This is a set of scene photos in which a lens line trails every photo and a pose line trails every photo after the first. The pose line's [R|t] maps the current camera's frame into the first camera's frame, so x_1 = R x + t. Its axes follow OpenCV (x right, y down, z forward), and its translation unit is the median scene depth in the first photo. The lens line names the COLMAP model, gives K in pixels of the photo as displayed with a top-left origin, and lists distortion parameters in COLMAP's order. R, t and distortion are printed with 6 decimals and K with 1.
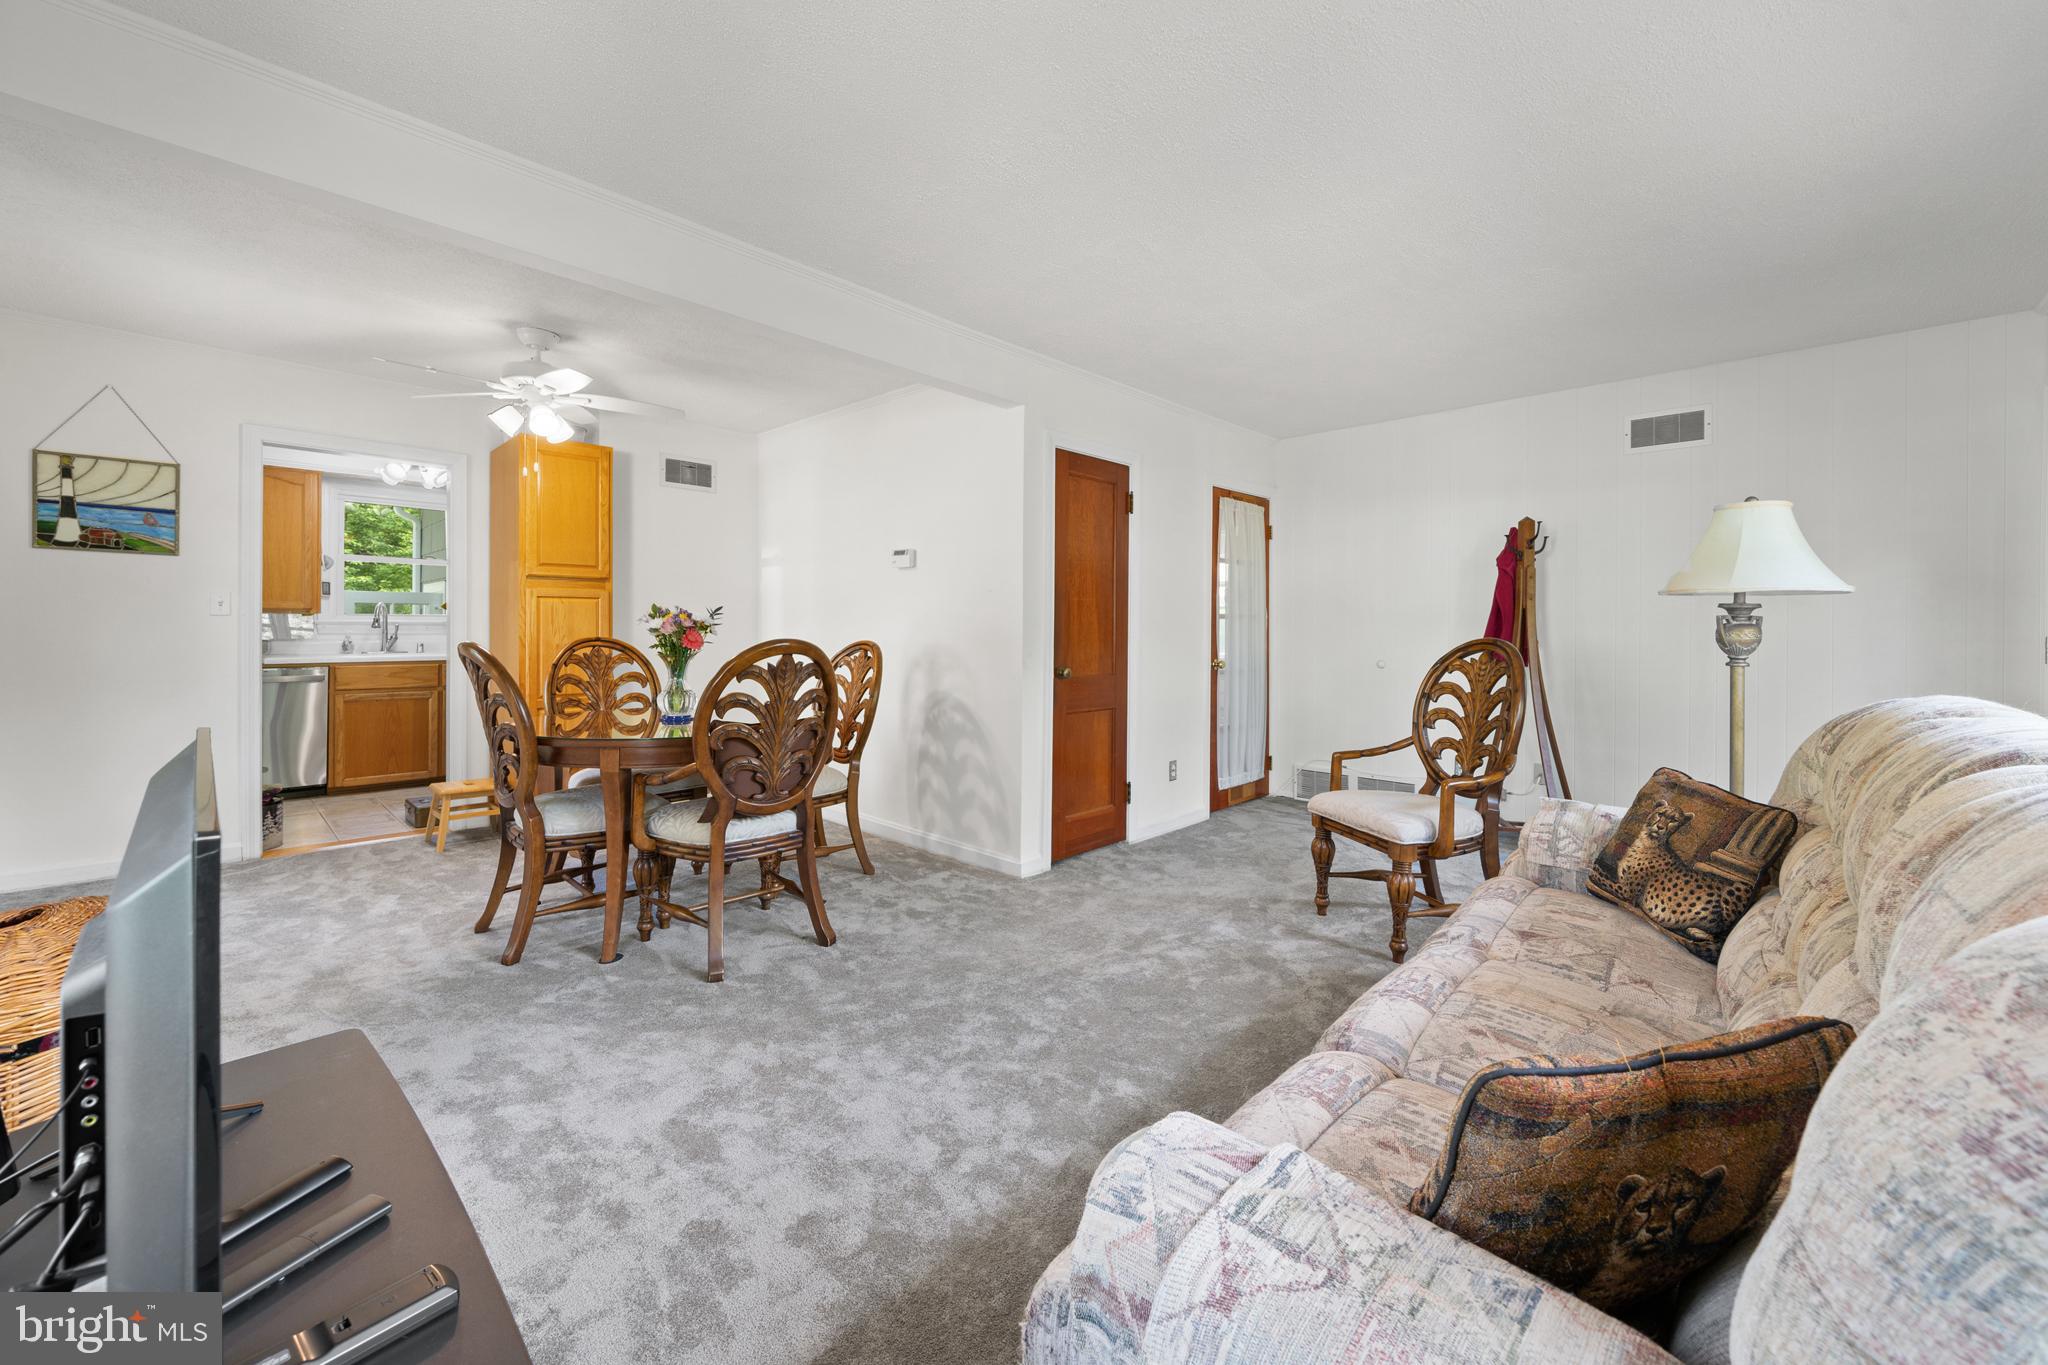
lens RADIAL K [[791.6, 0, 1027.3], [0, 791.6, 625.4], [0, 0, 1]] dist [-0.000550, -0.000128]
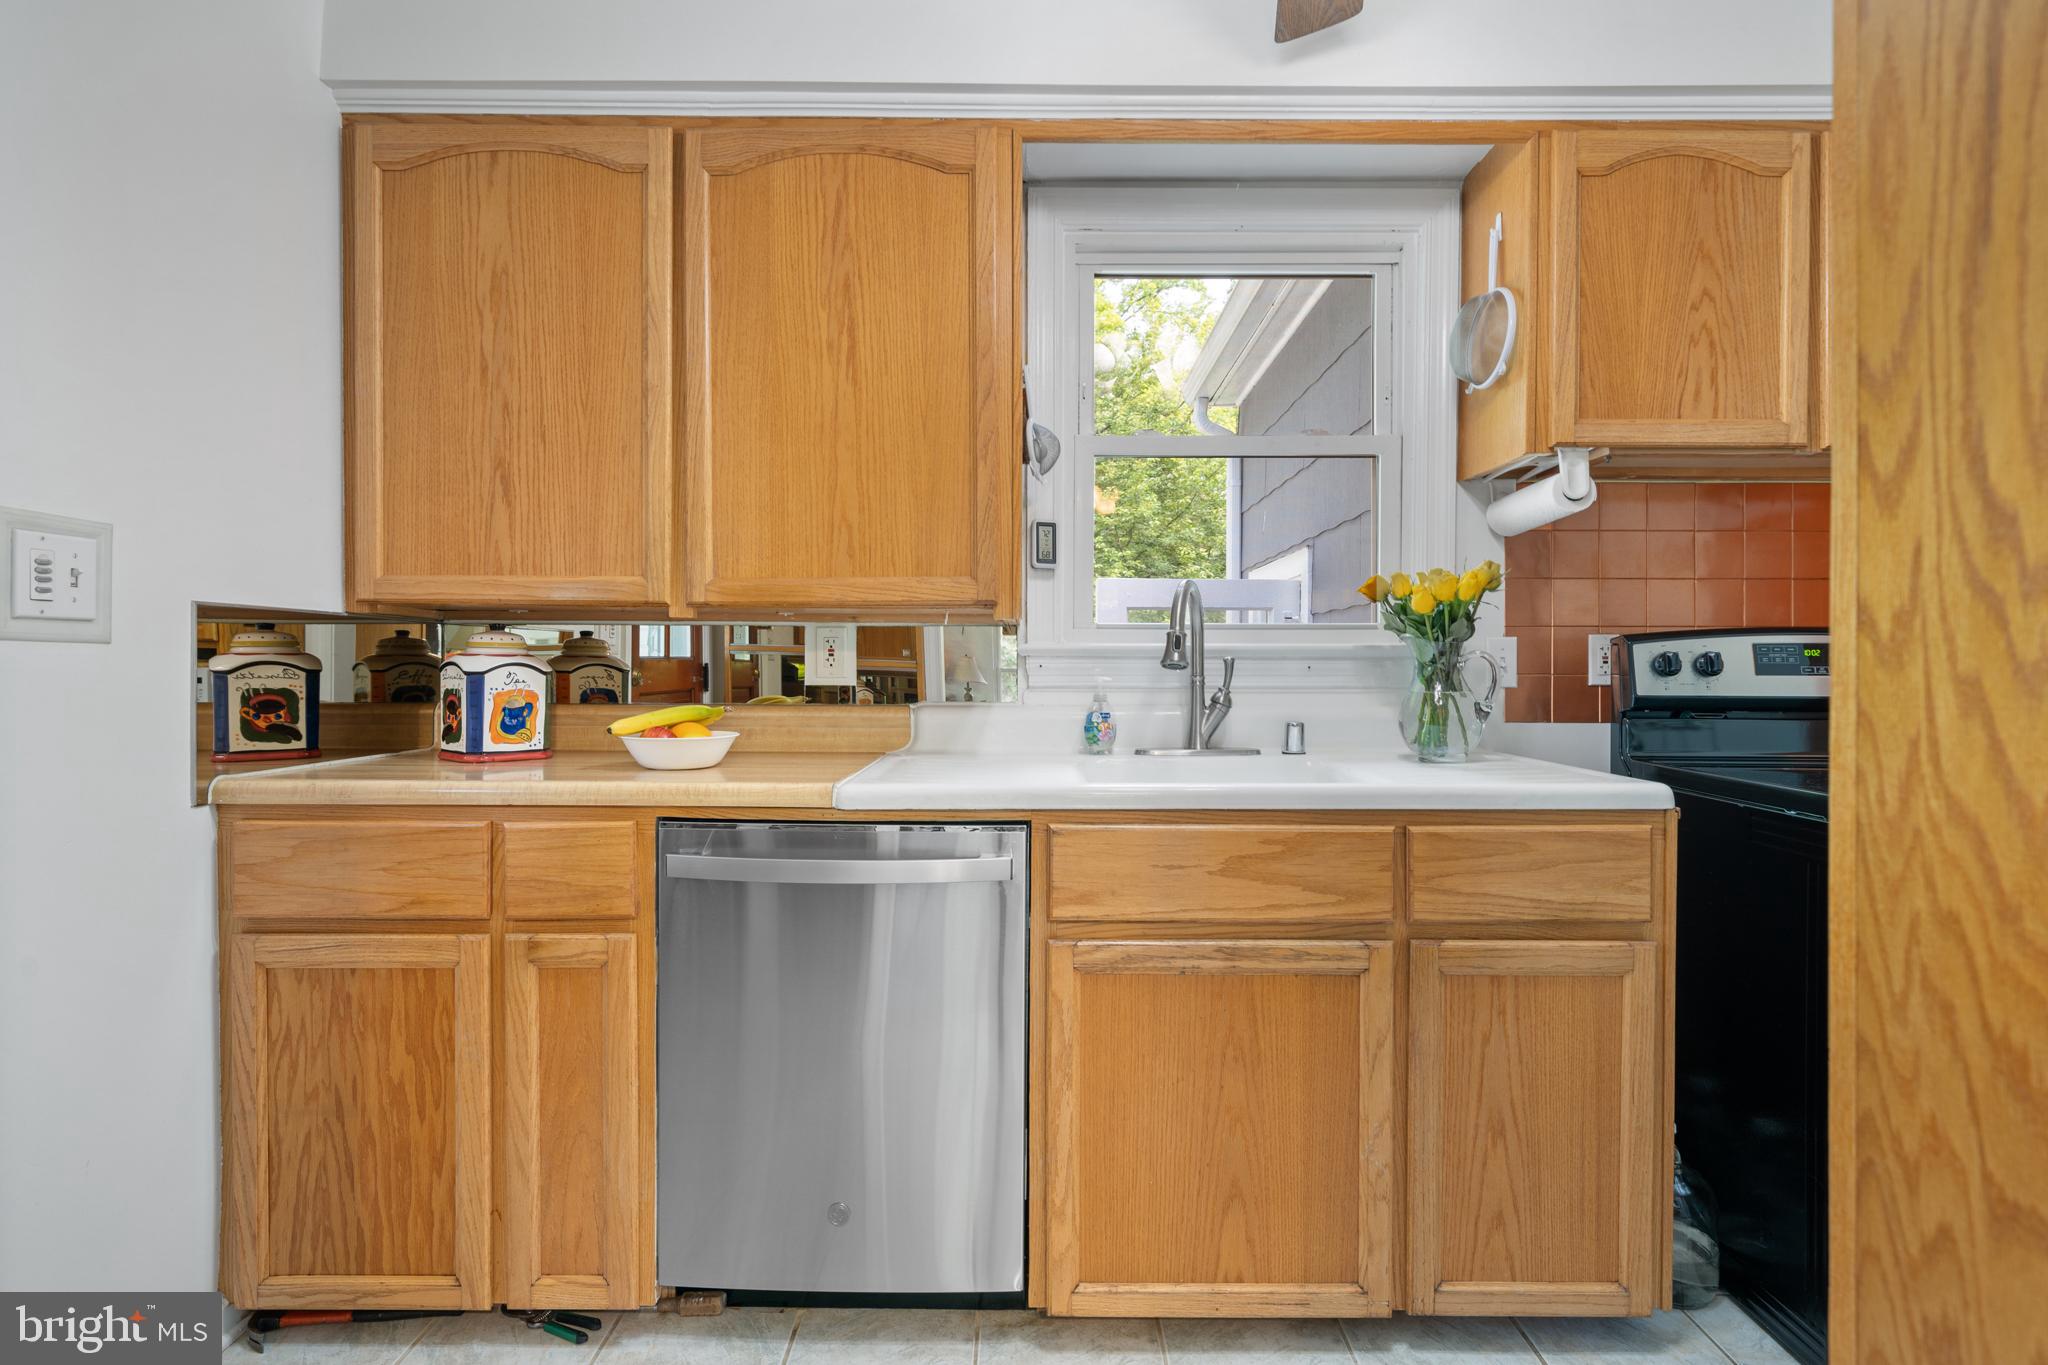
lens RADIAL K [[991.4, 0, 1024.0], [0, 991.4, 682.5], [0, 0, 1]] dist [0.008859, 0.000375]
pose [[0.693872, 0.016805, -0.719903, -0.650619], [-0.003036, 0.999787, 0.020413, 0.001267], [0.720092, -0.011978, 0.693775, 0.768608]]
